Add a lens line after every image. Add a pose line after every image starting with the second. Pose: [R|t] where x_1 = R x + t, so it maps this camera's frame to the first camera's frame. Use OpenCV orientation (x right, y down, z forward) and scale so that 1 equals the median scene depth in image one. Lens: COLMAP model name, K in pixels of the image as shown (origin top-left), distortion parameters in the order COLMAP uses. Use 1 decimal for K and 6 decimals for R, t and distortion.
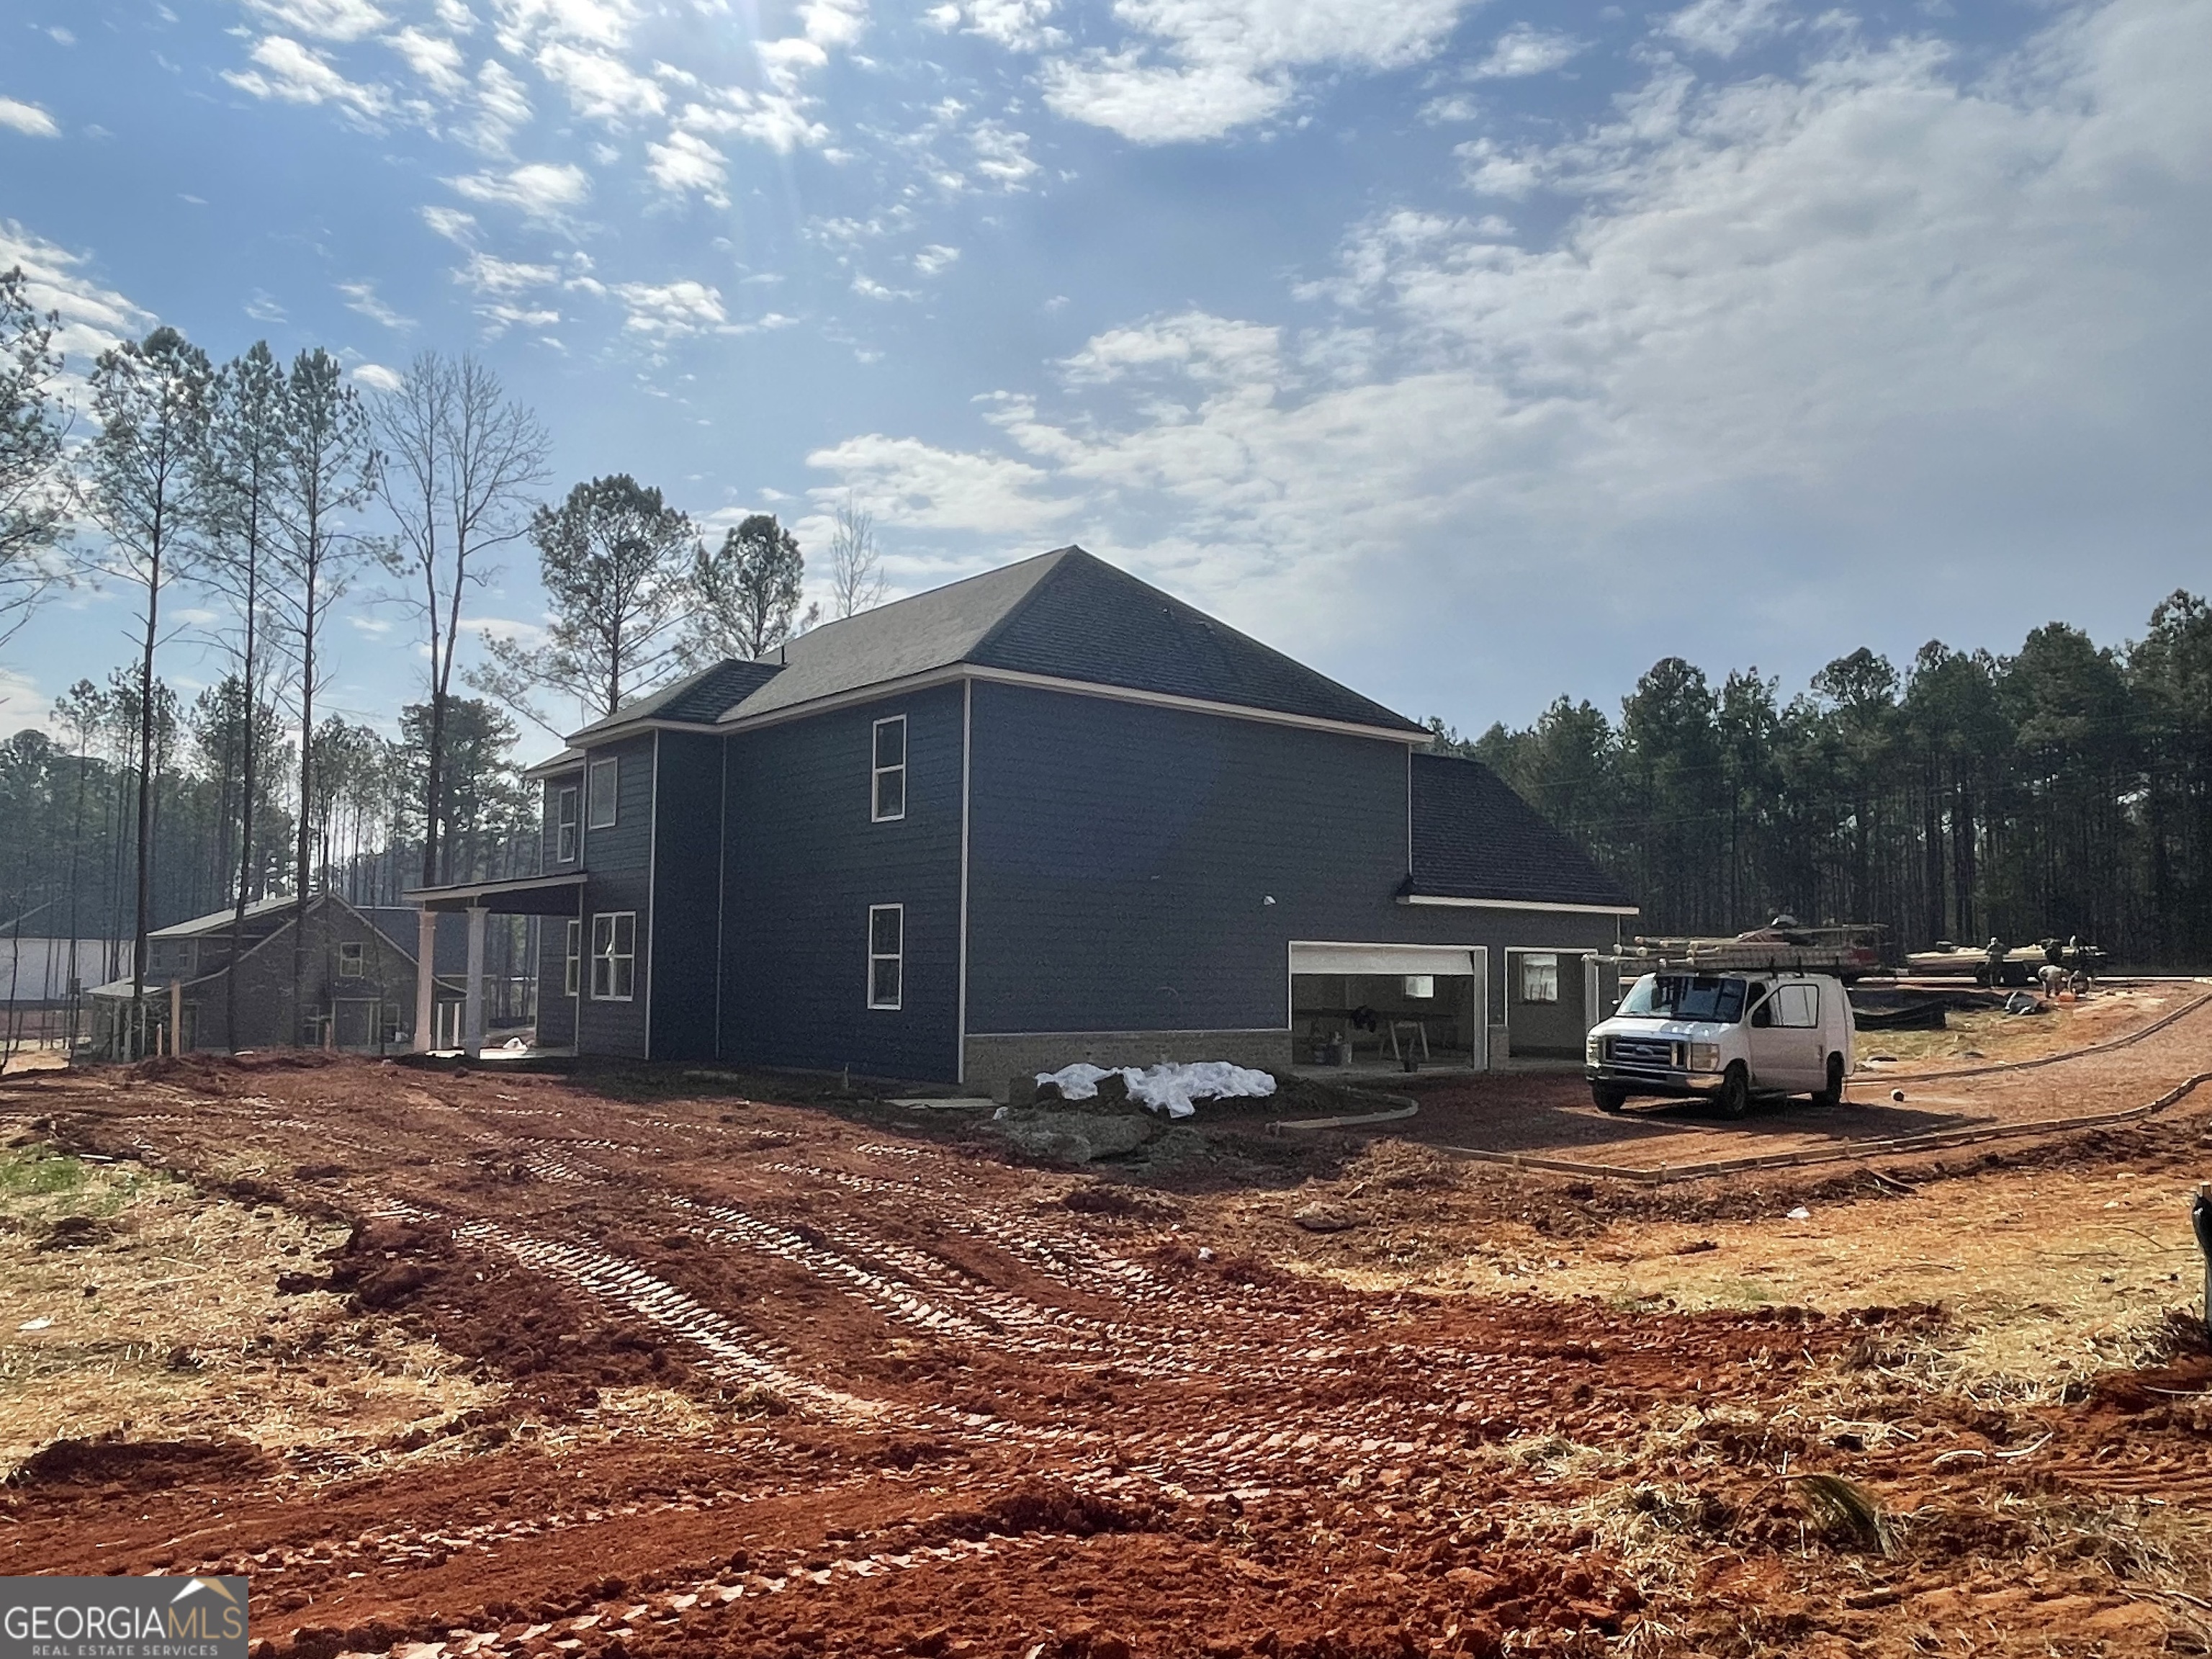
lens RADIAL K [[1626.9, 0, 1106.0], [0, 1626.9, 880.0], [0, 0, 1]] dist [-0.001905, -0.026554]
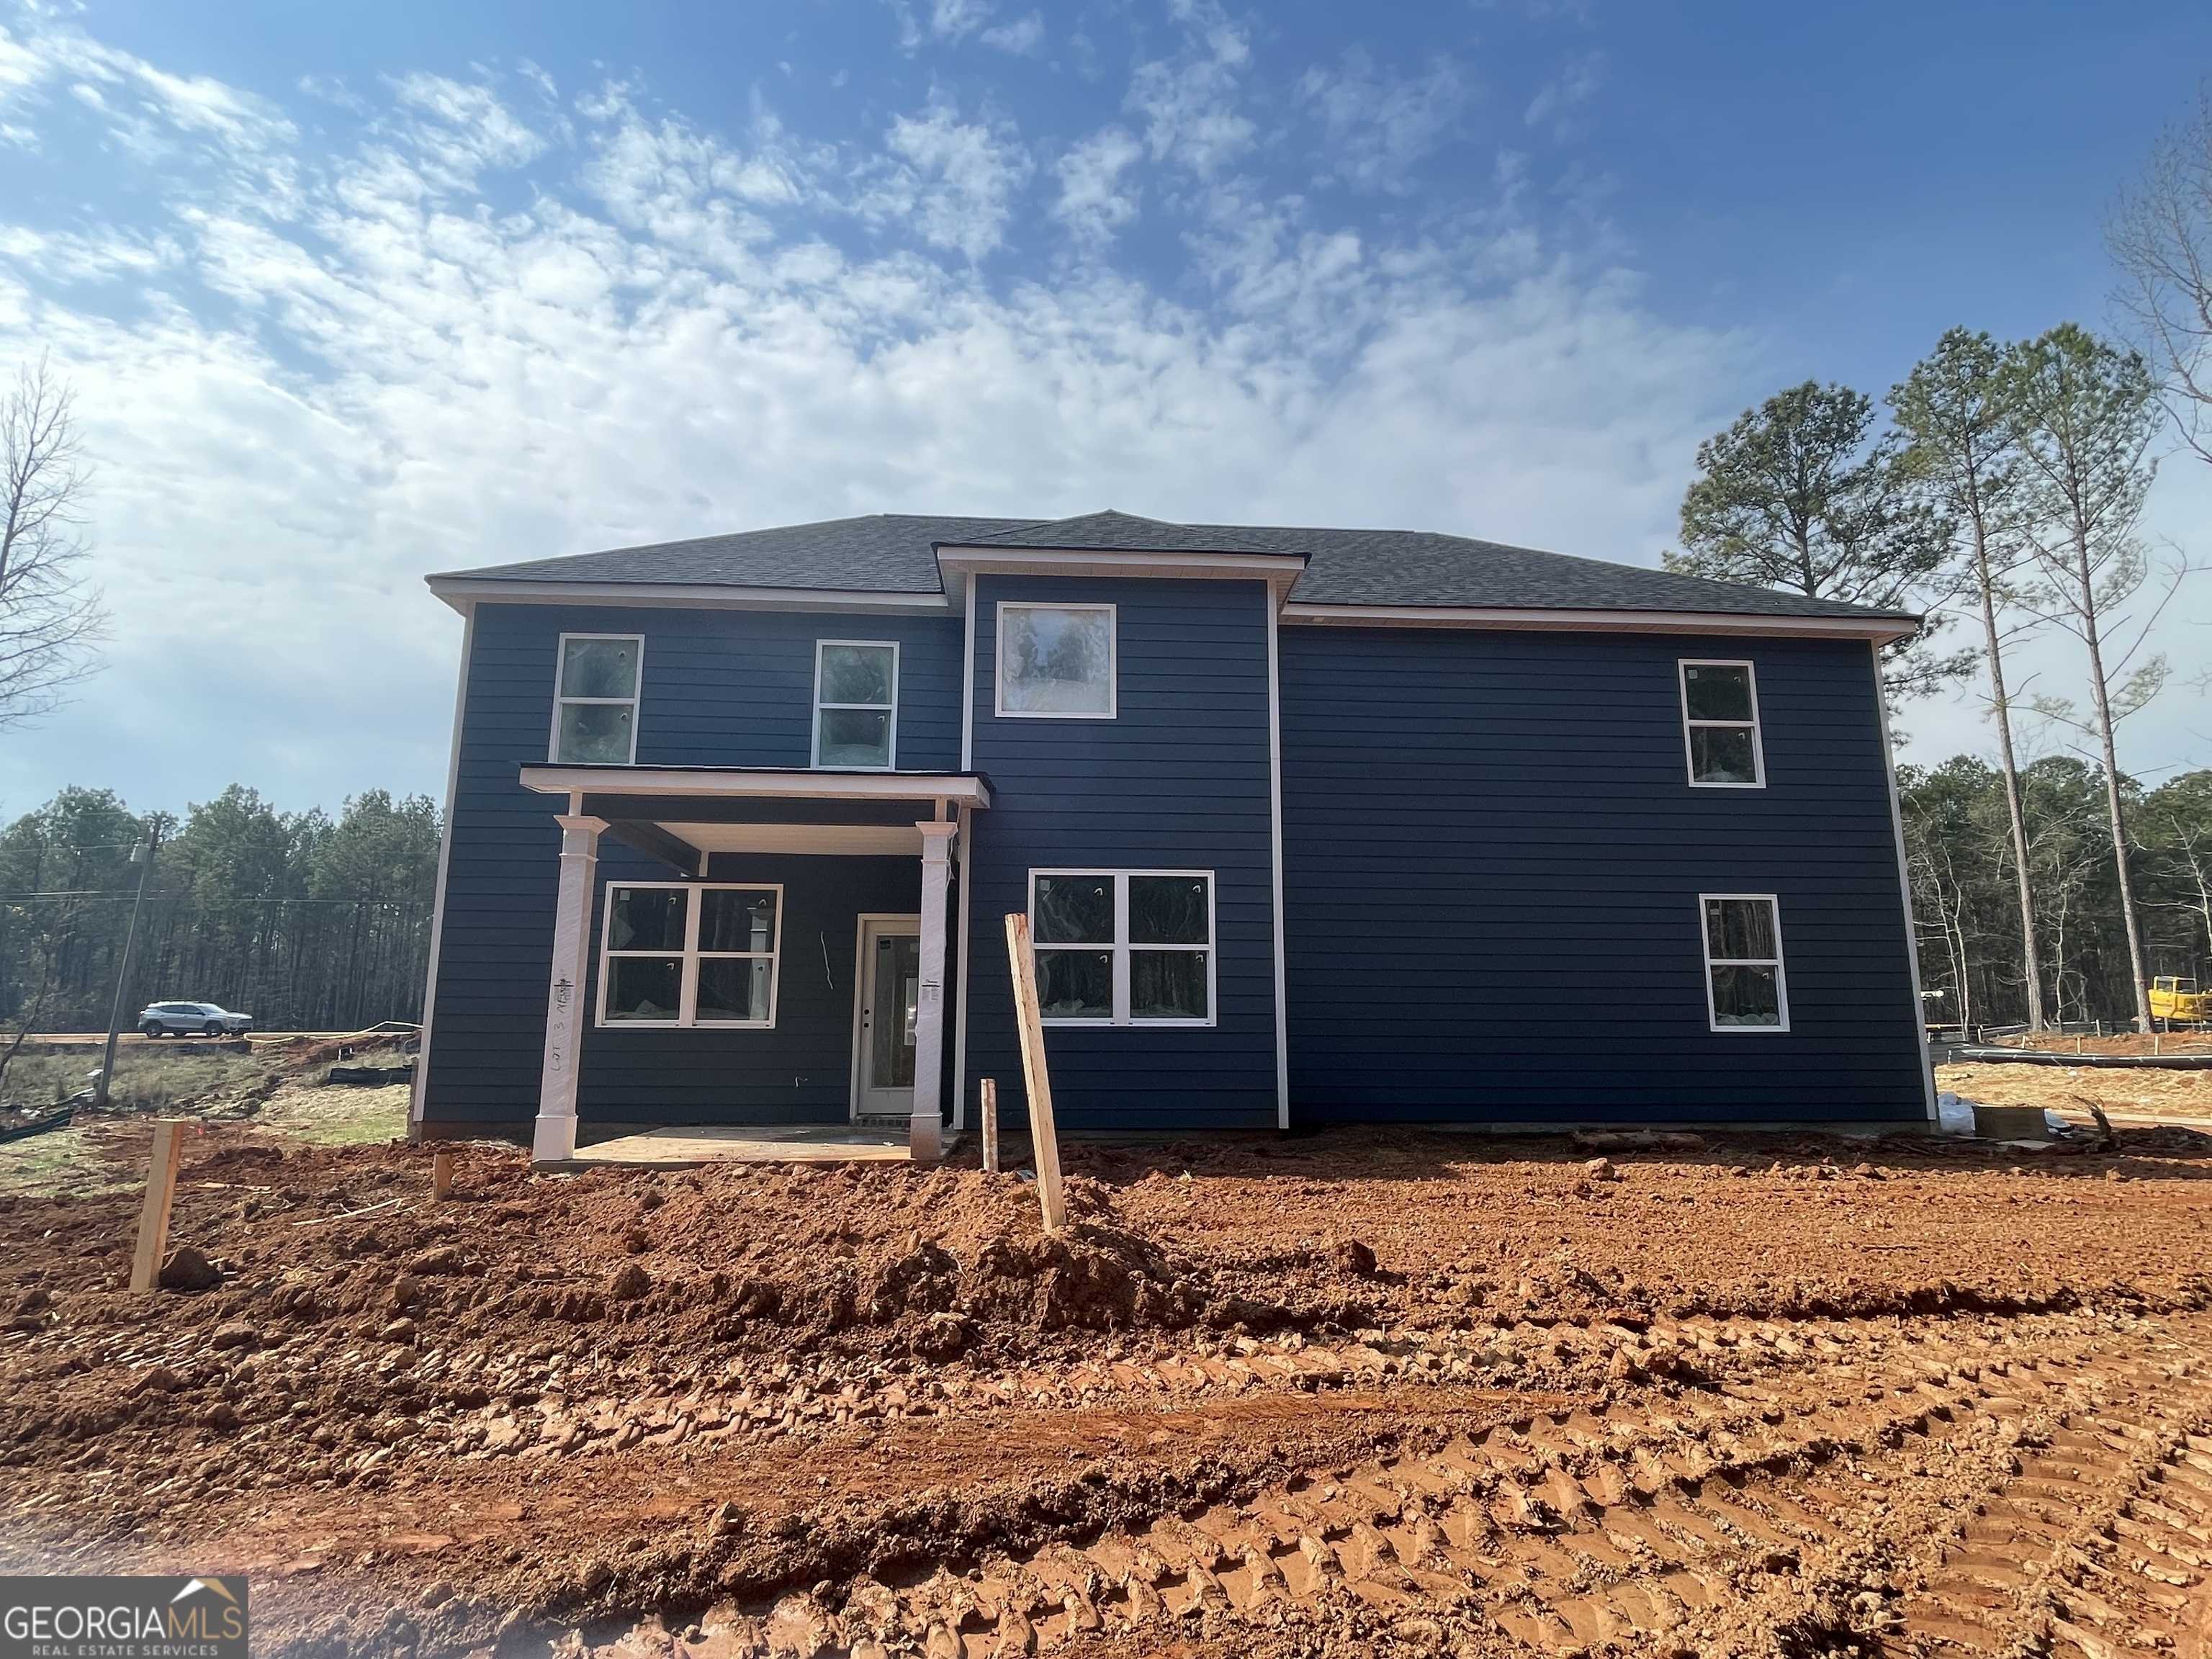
lens RADIAL K [[1107.5, 0, 1111.6], [0, 1107.5, 845.4], [0, 0, 1]] dist [-0.010600, -0.000393]
pose [[0.582645, 0.131335, 0.802045, -1.240686], [-0.046687, 0.990636, -0.128301, 0.124308], [-0.811385, 0.037308, 0.583321, 1.585143]]
